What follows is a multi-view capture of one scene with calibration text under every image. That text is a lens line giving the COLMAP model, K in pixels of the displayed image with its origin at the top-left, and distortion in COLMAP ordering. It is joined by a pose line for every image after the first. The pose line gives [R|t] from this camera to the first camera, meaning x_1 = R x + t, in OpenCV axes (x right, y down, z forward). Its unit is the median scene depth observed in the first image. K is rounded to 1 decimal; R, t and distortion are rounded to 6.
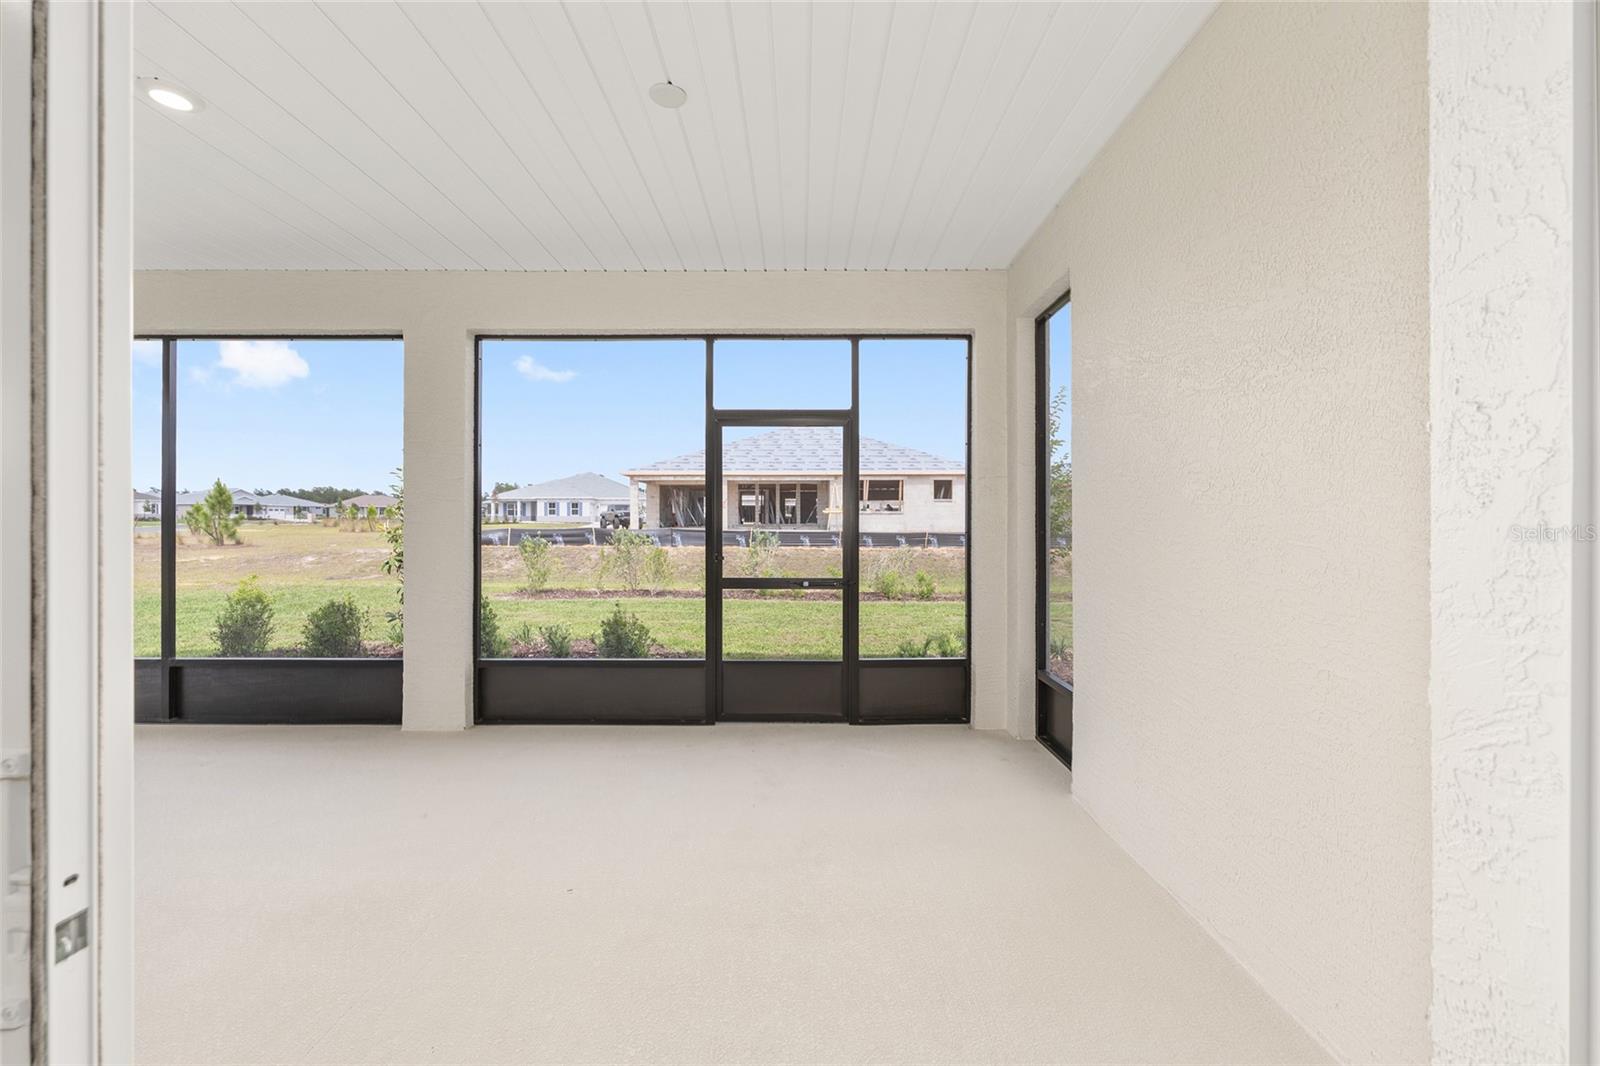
lens RADIAL K [[637.8, 0, 803.9], [0, 637.8, 521.2], [0, 0, 1]] dist [-0.000748, -0.000107]
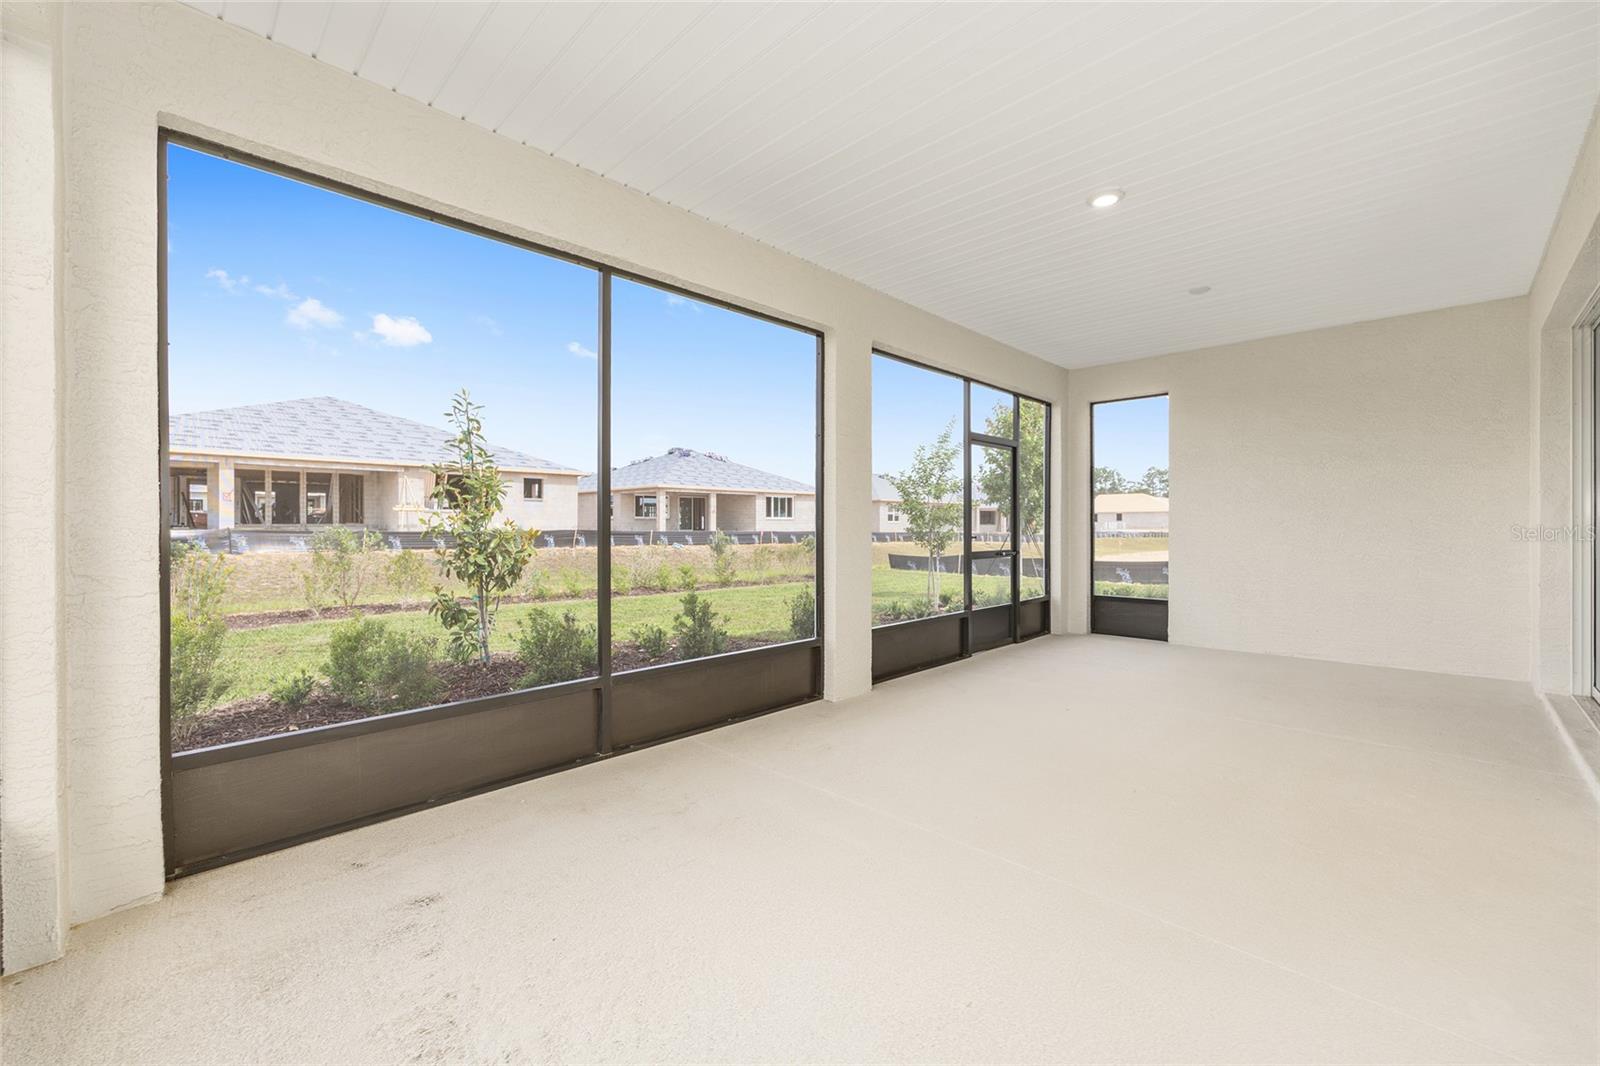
lens RADIAL K [[637.8, 0, 803.9], [0, 637.8, 521.2], [0, 0, 1]] dist [-0.000748, -0.000107]
pose [[0.704940, 0.000204, 0.709267, -0.460291], [-0.000857, 0.999999, 0.000564, -0.000028], [-0.709266, -0.001005, 0.704940, 0.068721]]
